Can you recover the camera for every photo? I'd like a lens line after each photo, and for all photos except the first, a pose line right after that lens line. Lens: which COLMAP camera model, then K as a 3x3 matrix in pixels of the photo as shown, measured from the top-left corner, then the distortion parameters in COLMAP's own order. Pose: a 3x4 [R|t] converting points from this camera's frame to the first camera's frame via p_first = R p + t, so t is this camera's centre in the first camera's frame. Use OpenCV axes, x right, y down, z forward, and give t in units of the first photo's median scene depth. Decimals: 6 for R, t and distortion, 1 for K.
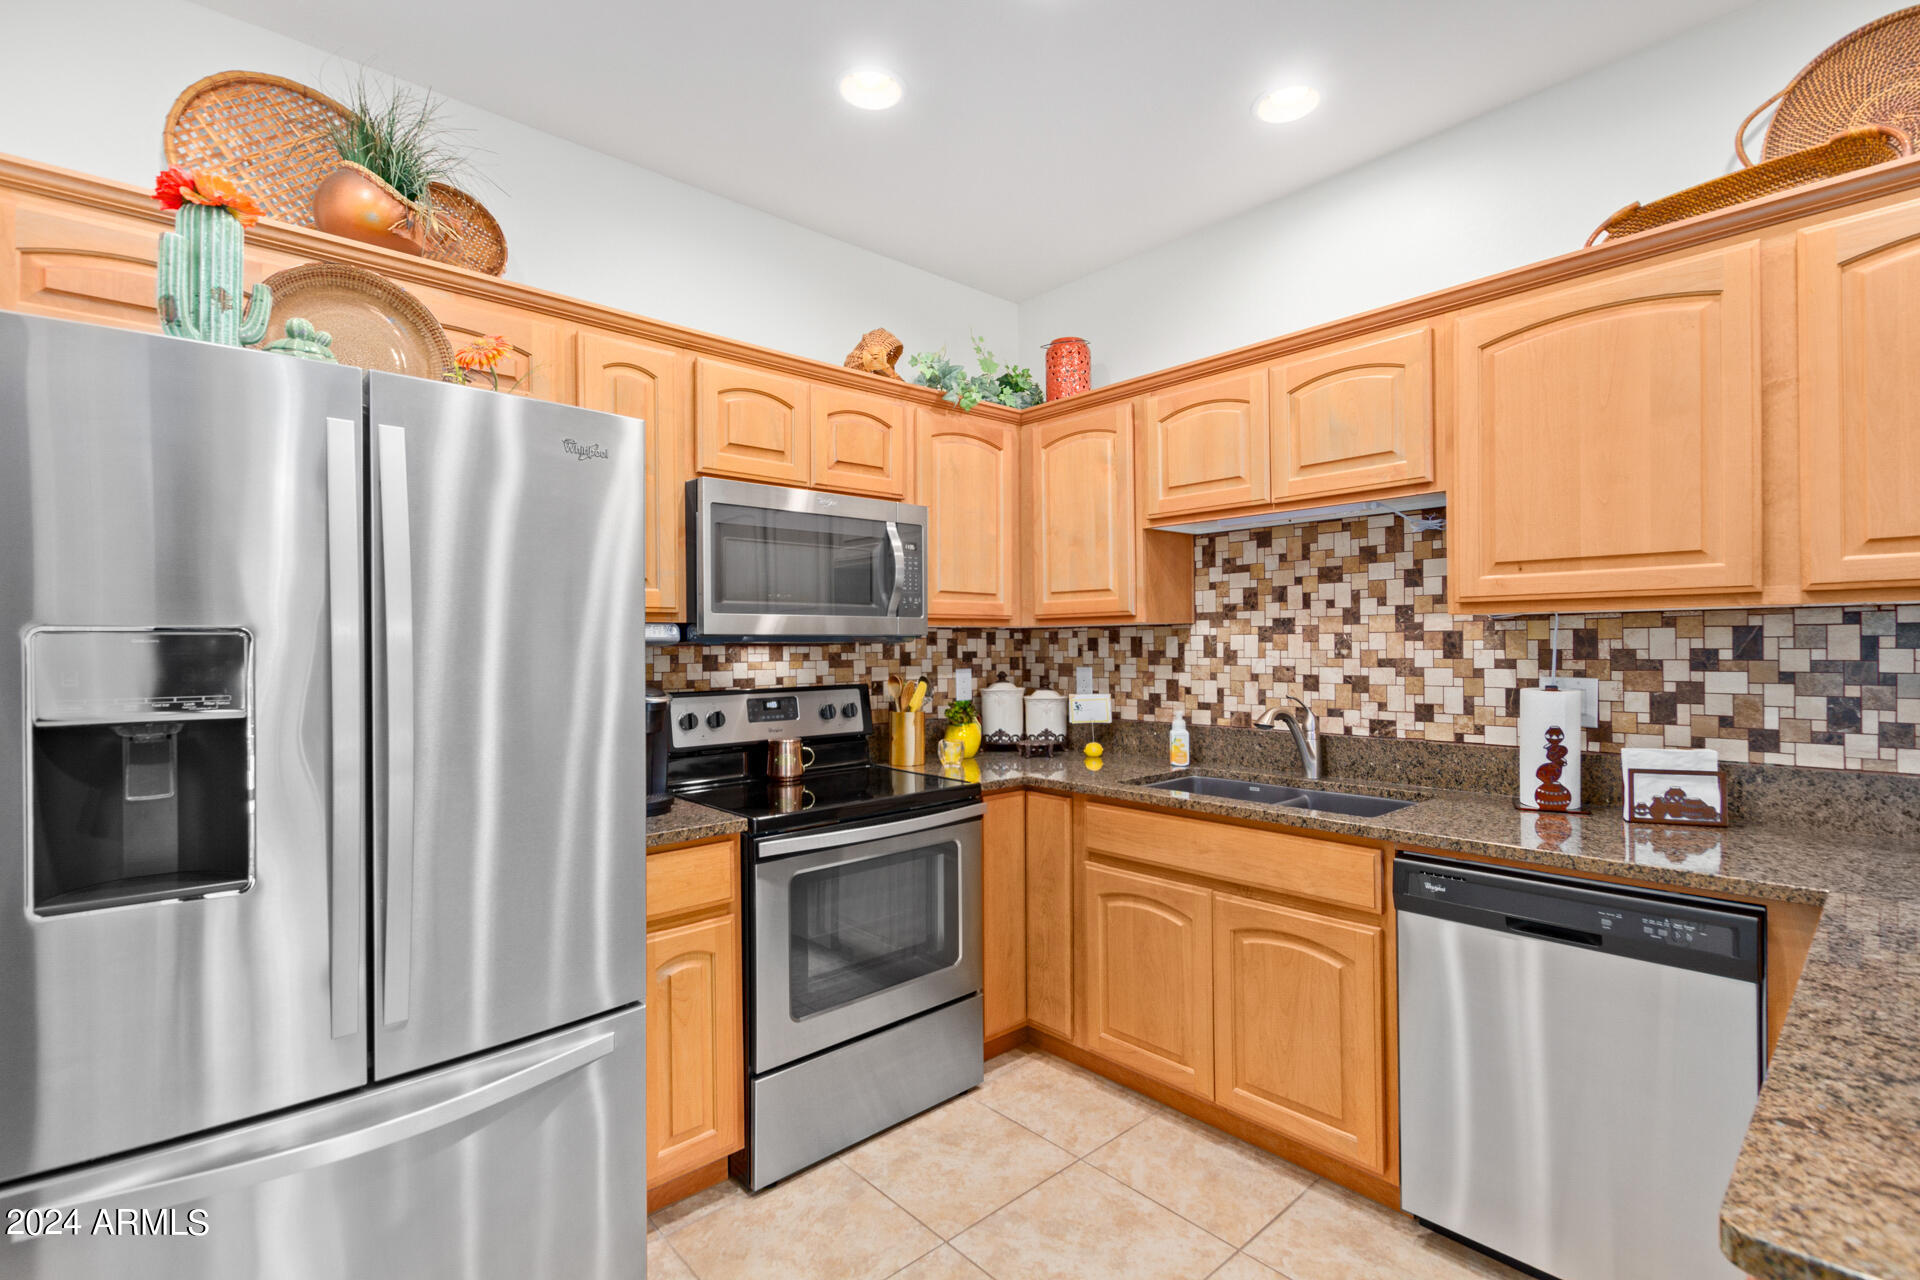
lens RADIAL K [[879.8, 0, 969.4], [0, 879.8, 642.1], [0, 0, 1]] dist [0.008220, -0.005608]
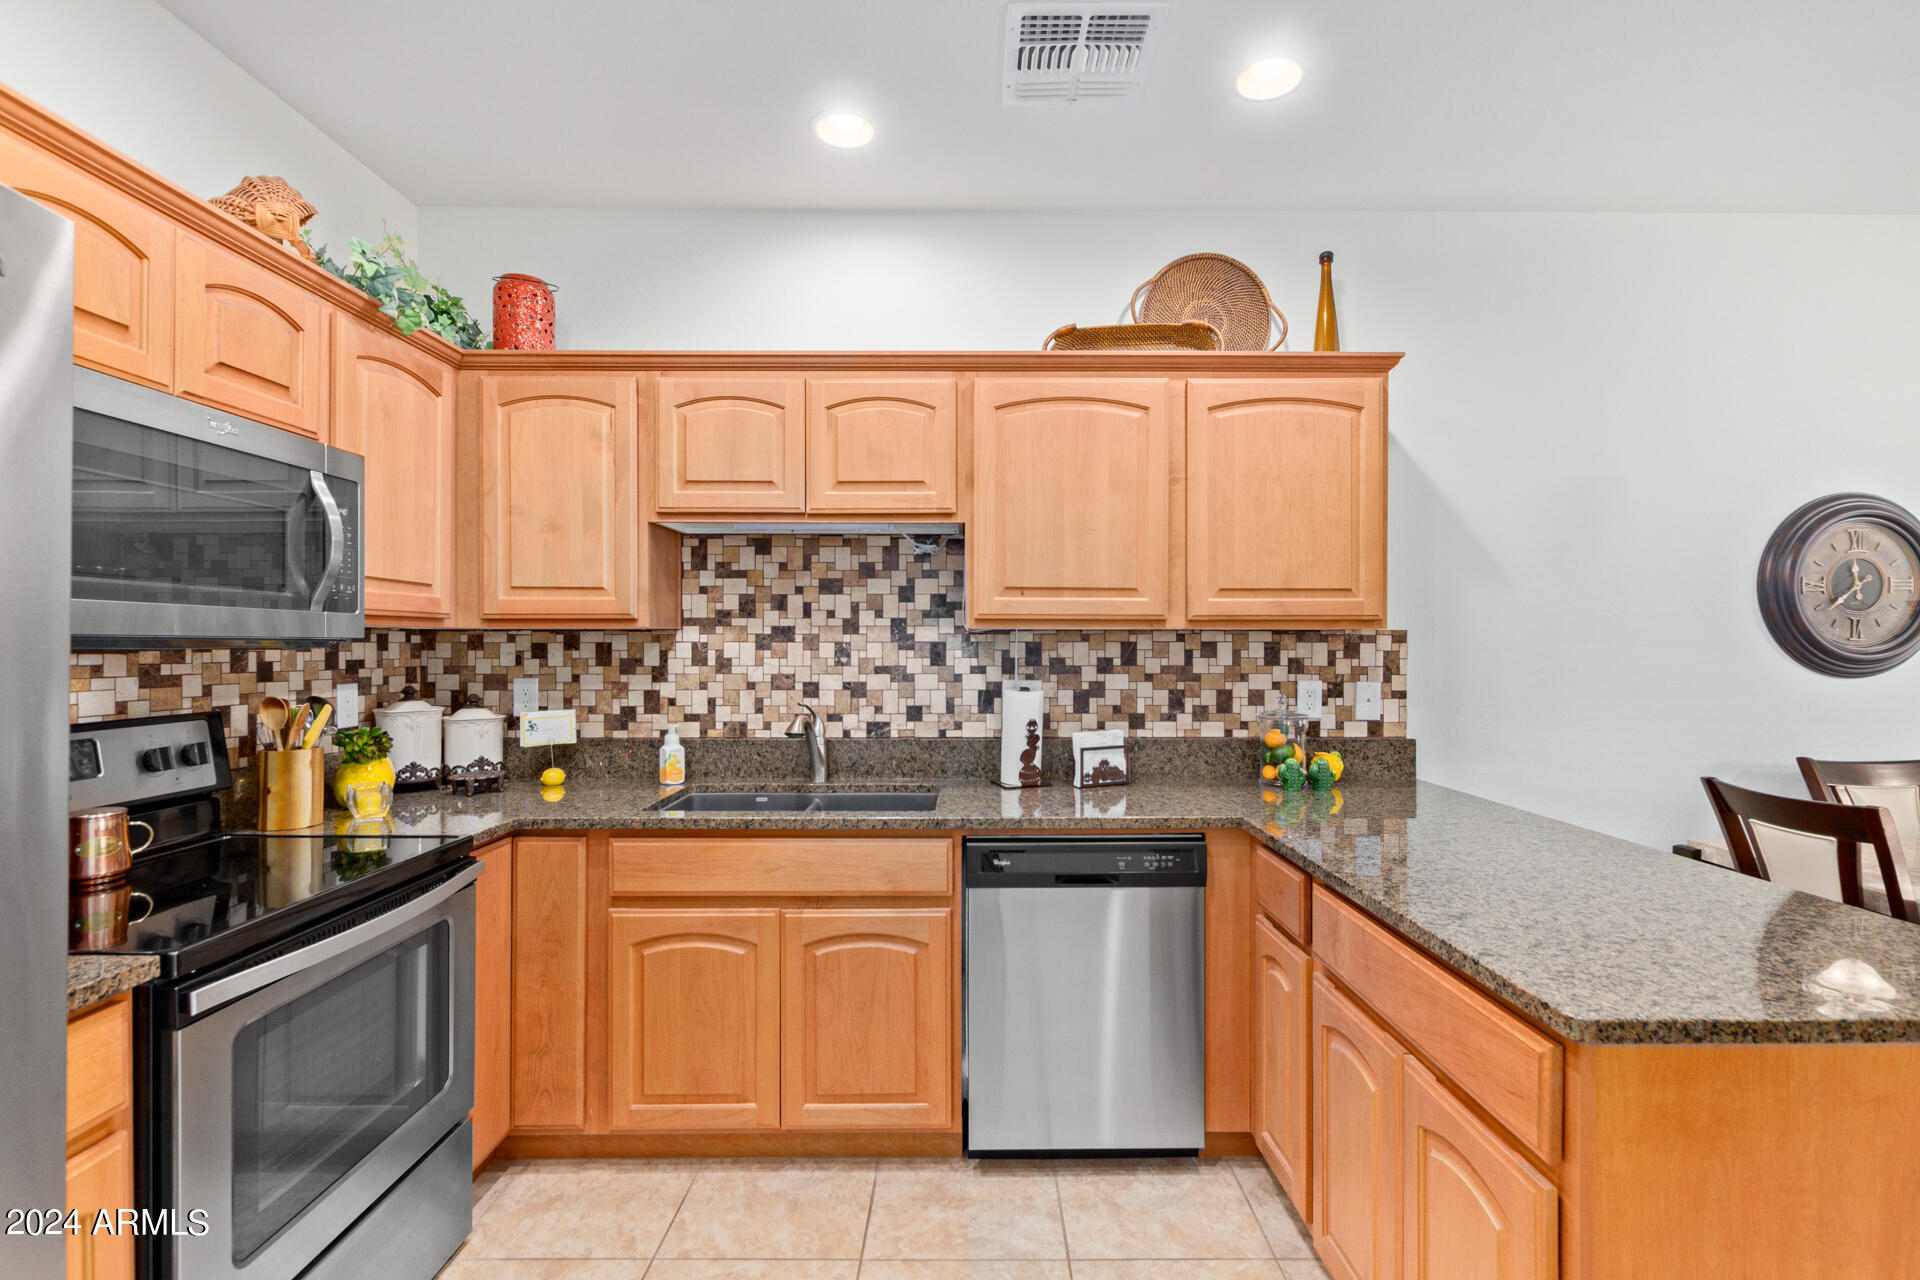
lens RADIAL K [[880.7, 0, 974.2], [0, 880.7, 642.1], [0, 0, 1]] dist [0.000671, 0.000619]
pose [[0.667010, 0.010367, 0.744977, -0.265835], [-0.008694, 0.999943, -0.006131, -0.005257], [-0.744998, -0.002388, 0.667062, 0.175568]]
